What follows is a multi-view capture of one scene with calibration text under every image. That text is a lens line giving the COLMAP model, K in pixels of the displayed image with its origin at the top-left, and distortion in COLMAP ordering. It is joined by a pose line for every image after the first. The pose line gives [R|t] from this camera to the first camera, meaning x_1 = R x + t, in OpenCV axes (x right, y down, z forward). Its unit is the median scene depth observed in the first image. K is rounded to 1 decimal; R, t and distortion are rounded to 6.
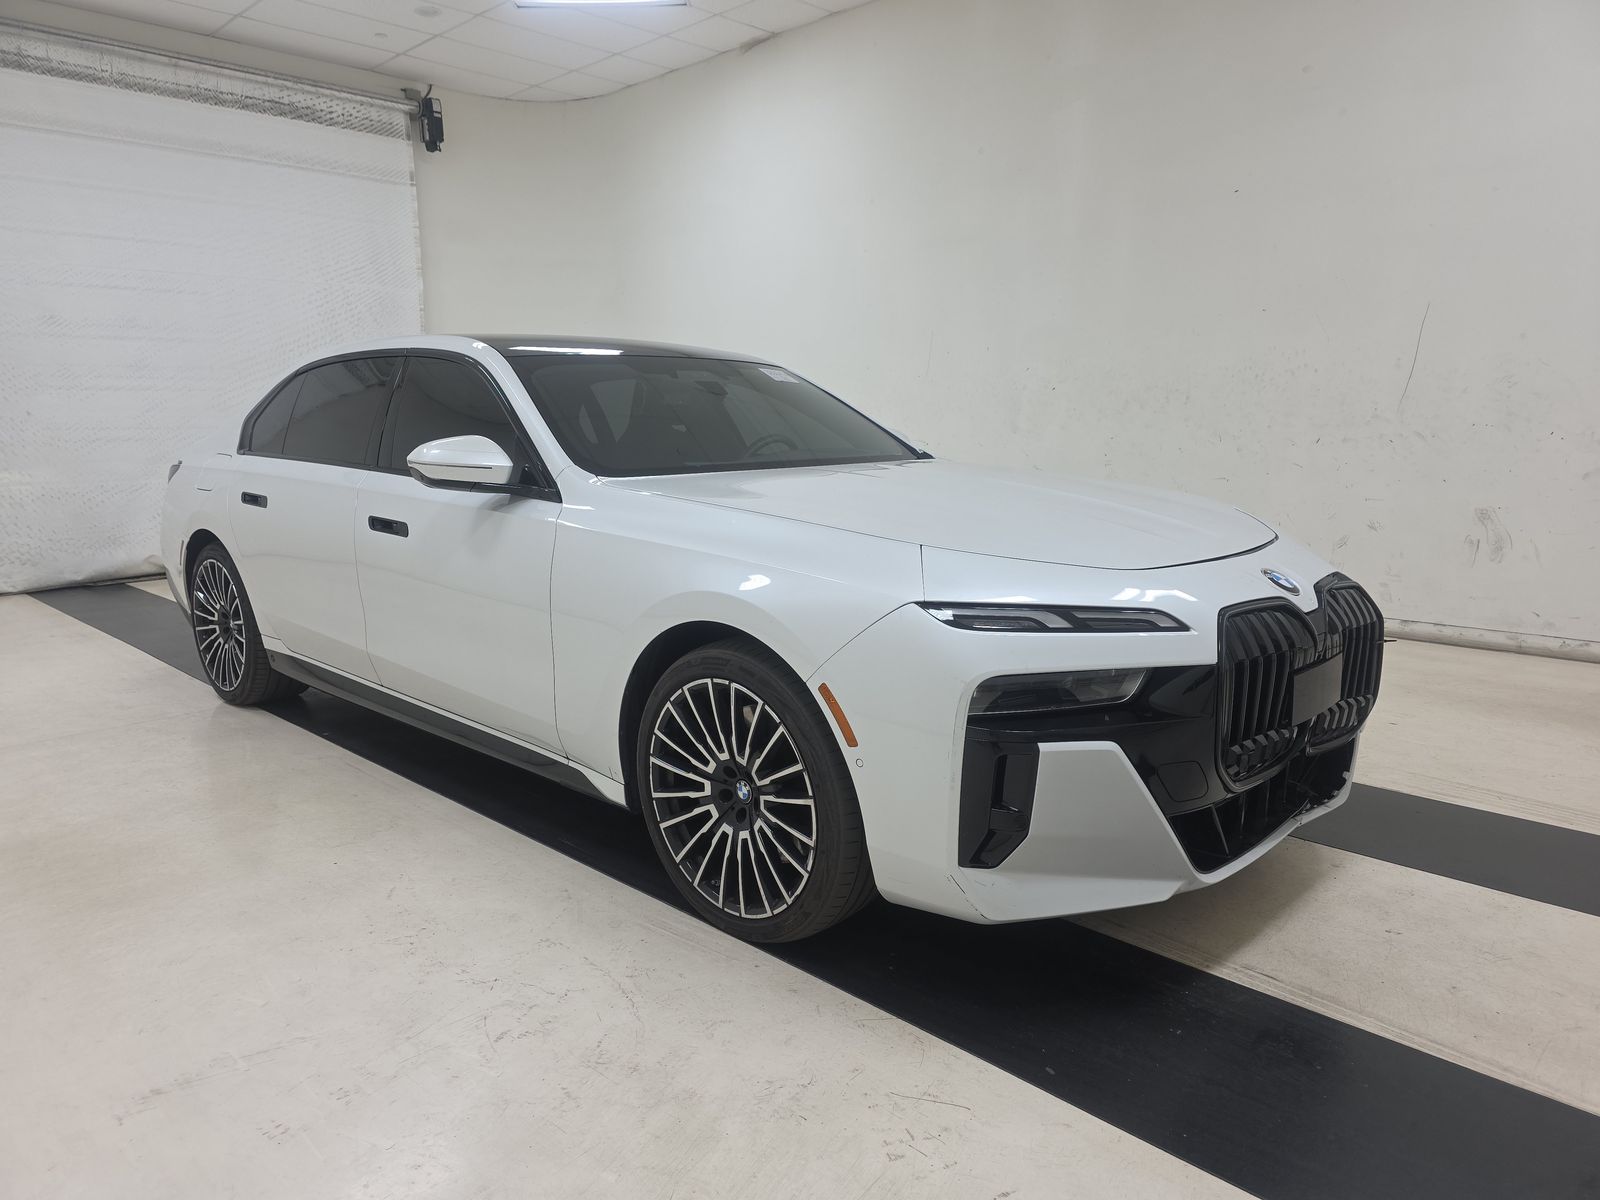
lens RADIAL K [[1068.8, 0, 796.7], [0, 1068.8, 612.1], [0, 0, 1]] dist [0.056606, -0.073239]
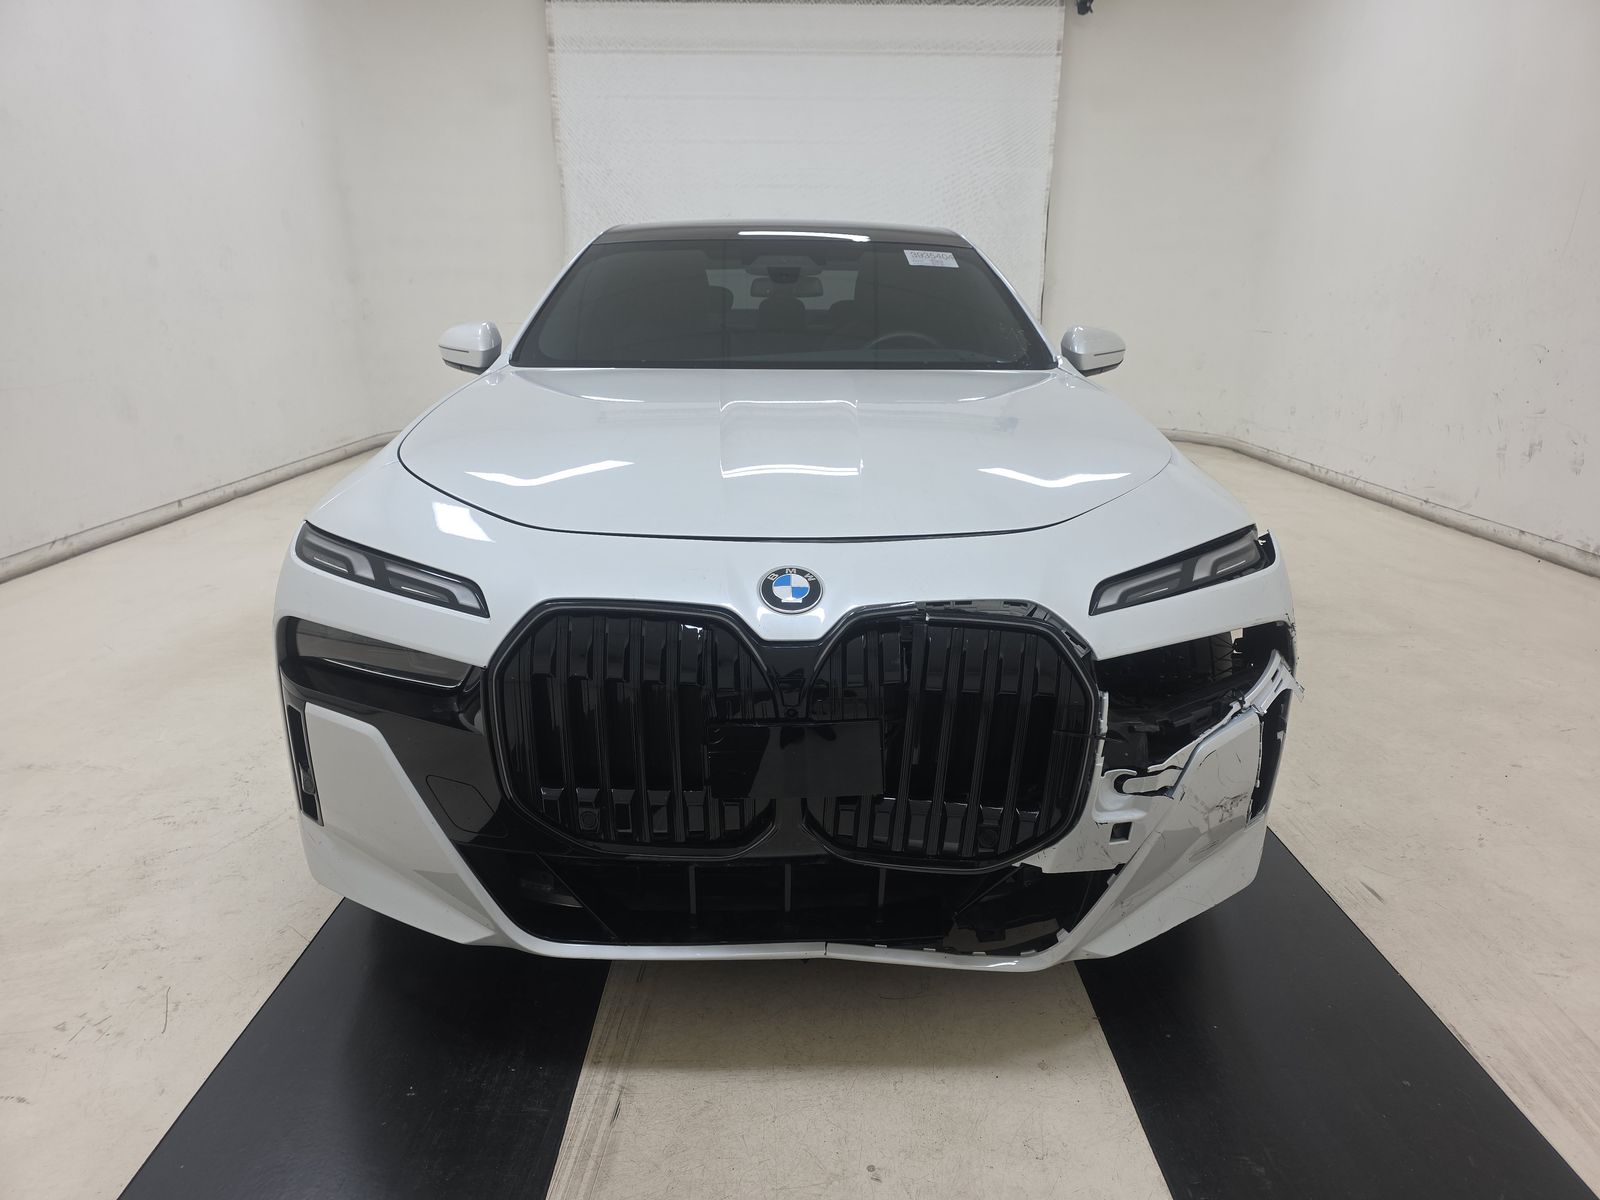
lens RADIAL K [[1068.8, 0, 796.7], [0, 1068.8, 612.1], [0, 0, 1]] dist [0.056606, -0.073239]
pose [[0.707465, 0.208529, -0.675285, 0.255253], [-0.138214, 0.977853, 0.157162, -0.033225], [0.693102, -0.017853, 0.720618, 0.153139]]
